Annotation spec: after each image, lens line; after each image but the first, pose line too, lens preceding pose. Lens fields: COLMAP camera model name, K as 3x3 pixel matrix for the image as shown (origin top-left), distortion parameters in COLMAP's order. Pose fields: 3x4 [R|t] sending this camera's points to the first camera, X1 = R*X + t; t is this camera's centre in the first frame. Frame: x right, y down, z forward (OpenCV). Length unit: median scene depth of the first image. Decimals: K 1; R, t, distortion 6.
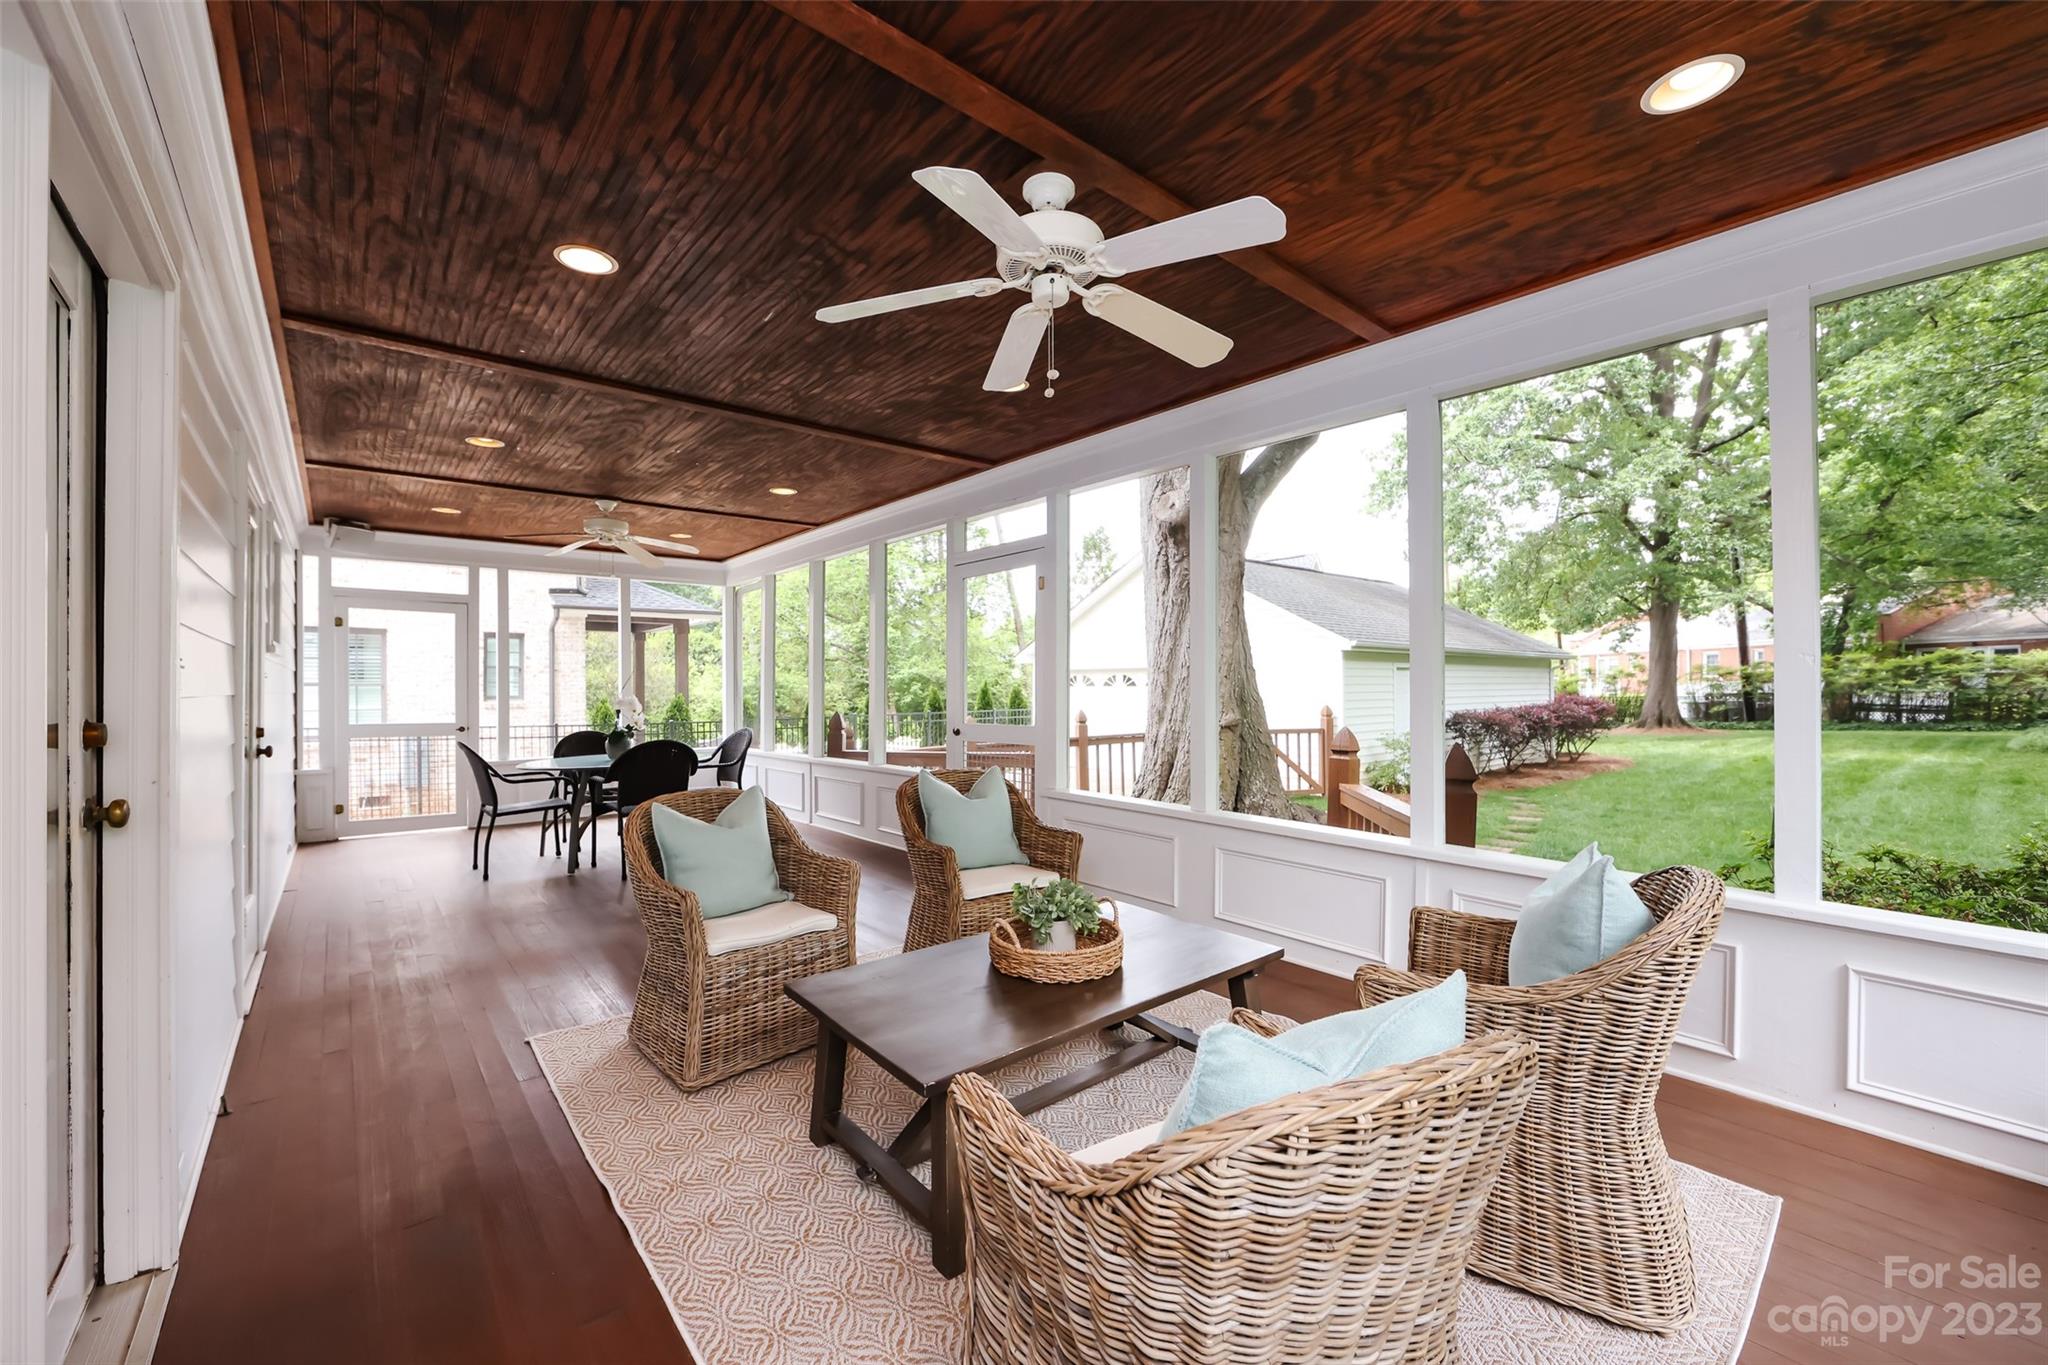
lens RADIAL K [[809.6, 0, 1036.5], [0, 809.6, 688.6], [0, 0, 1]] dist [-0.002848, 0.001023]
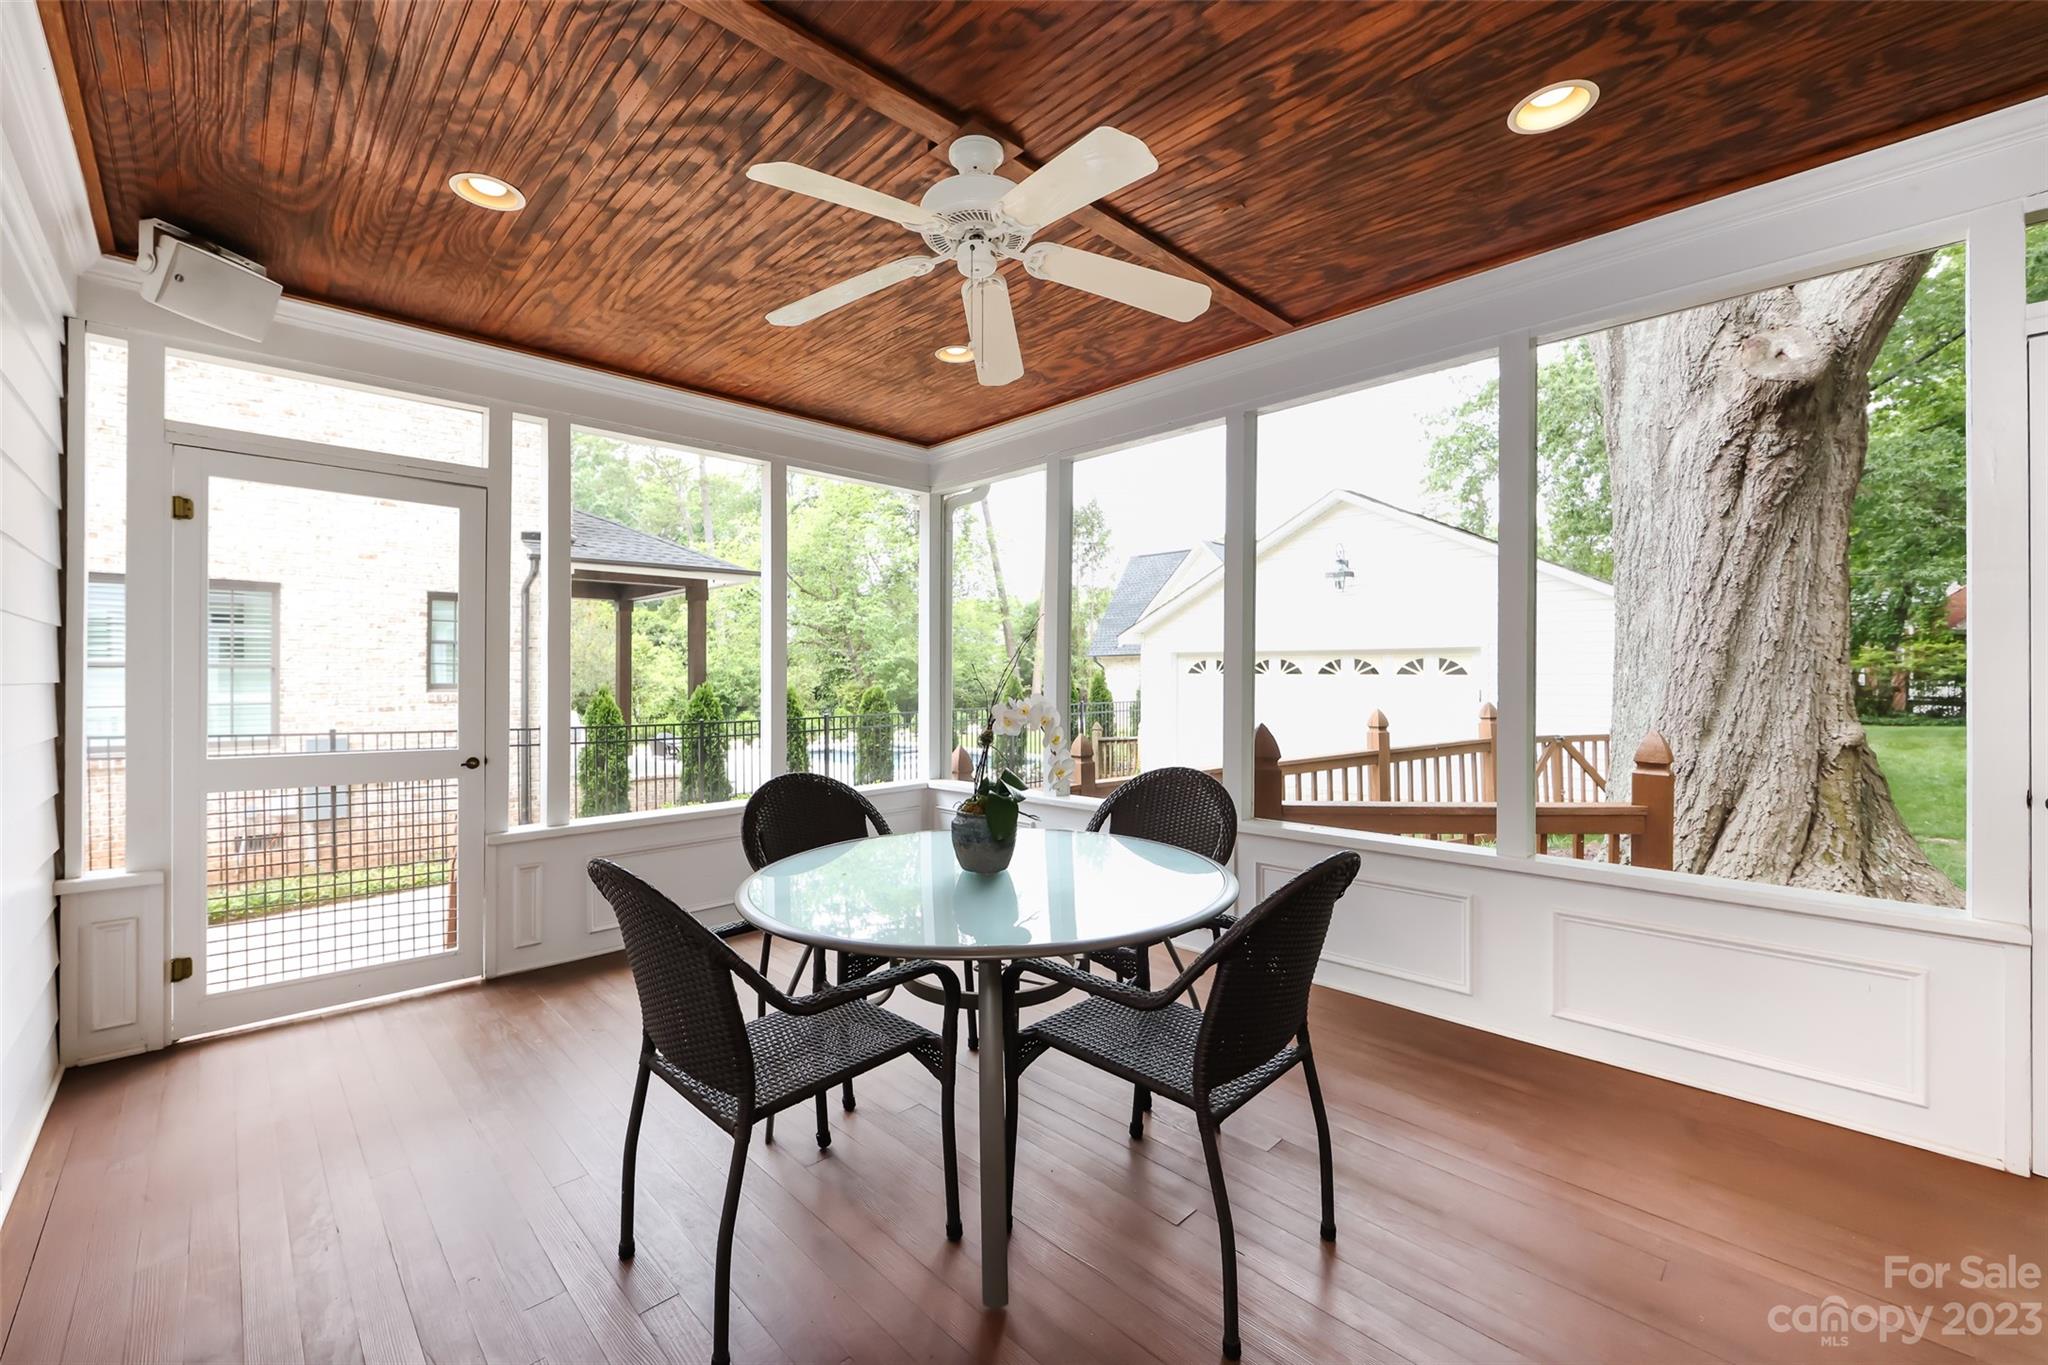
lens RADIAL K [[809.6, 0, 1015.6], [0, 809.6, 676.7], [0, 0, 1]] dist [-0.002848, 0.001023]
pose [[0.997599, 0.005835, 0.069008, -0.356691], [-0.005934, 0.999982, 0.001231, -0.000101], [-0.069000, -0.001637, 0.997615, 0.427160]]
